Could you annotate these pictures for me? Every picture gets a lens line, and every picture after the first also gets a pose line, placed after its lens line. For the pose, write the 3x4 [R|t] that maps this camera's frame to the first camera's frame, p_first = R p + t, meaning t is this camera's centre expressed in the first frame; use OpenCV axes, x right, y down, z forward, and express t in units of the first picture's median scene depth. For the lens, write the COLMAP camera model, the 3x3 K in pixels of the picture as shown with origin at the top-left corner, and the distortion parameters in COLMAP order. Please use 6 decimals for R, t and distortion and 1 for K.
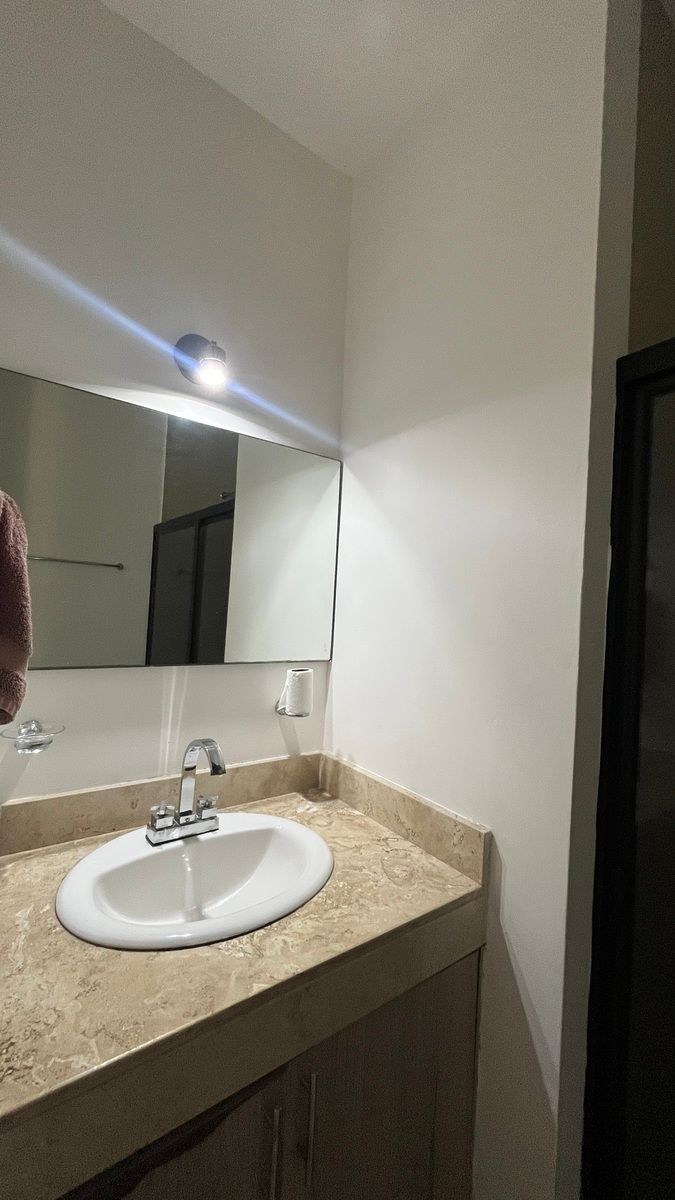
lens RADIAL K [[484.1, 0, 337.4], [0, 484.1, 600.0], [0, 0, 1]] dist [0.002668, -0.000671]
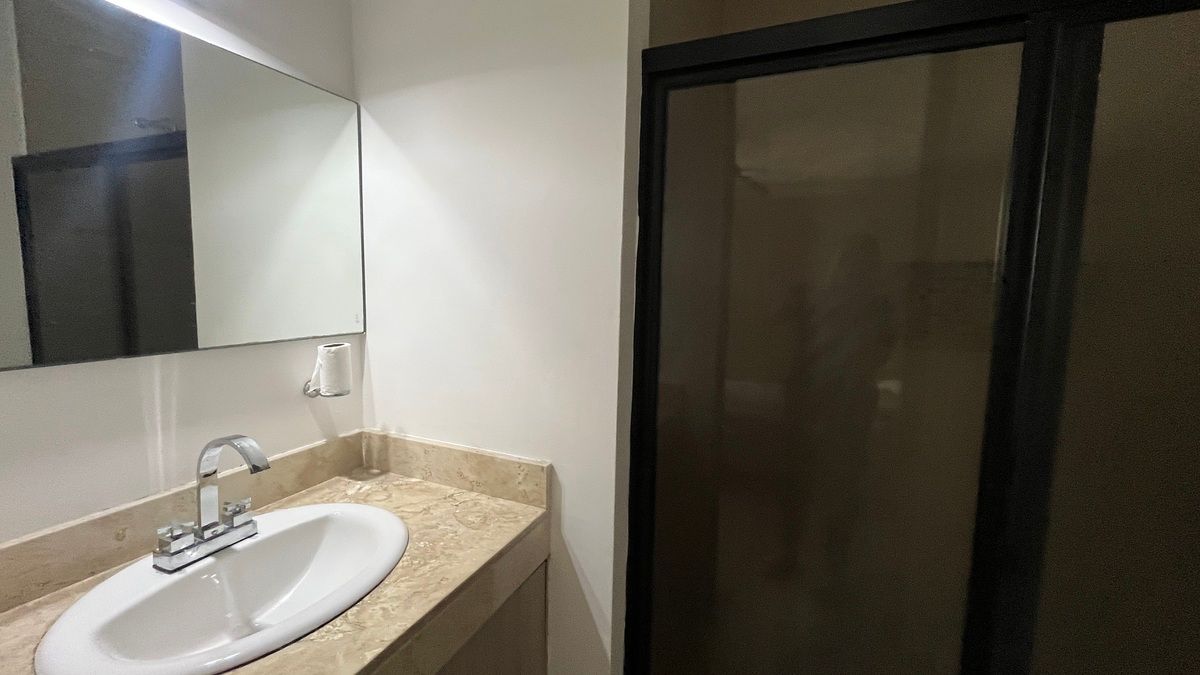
lens RADIAL K [[484.1, 0, 600.4], [0, 484.1, 333.6], [0, 0, 1]] dist [0.002668, -0.000671]
pose [[0.862075, -0.086618, 0.499323, -0.122882], [0.015605, 0.989355, 0.144682, 0.002623], [-0.506540, -0.116935, 0.854250, -0.012586]]
